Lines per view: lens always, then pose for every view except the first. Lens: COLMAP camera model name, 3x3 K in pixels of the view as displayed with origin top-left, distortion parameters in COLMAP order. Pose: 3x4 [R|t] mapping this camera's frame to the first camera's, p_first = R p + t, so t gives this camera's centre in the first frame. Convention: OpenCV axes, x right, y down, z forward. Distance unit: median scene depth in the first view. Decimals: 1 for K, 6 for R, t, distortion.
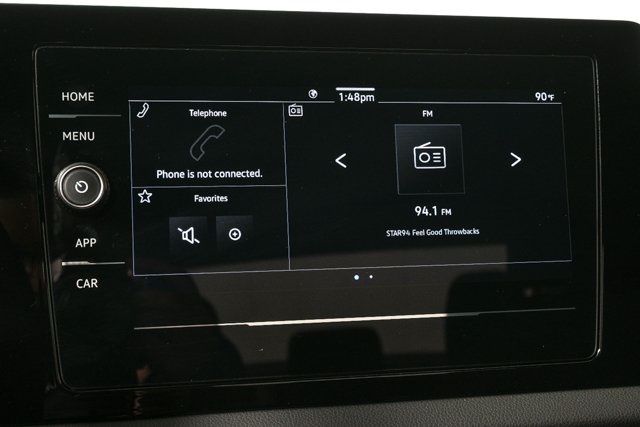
lens RADIAL K [[953.3, 0, 317.5], [0, 953.3, 214.4], [0, 0, 1]] dist [0.016666, 0.000000]
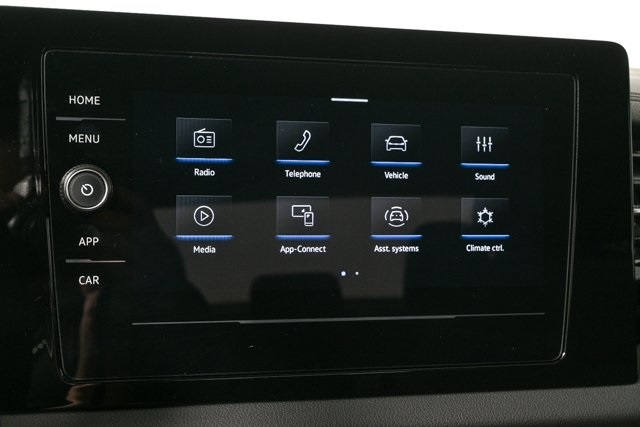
lens RADIAL K [[953.3, 0, 316.0], [0, 953.3, 214.5], [0, 0, 1]] dist [0.016666, 0.000000]
pose [[0.998334, 0.041156, 0.040429, -0.036548], [-0.043782, 0.996833, 0.066381, -0.079485], [-0.037569, -0.068041, 0.996975, -0.052771]]
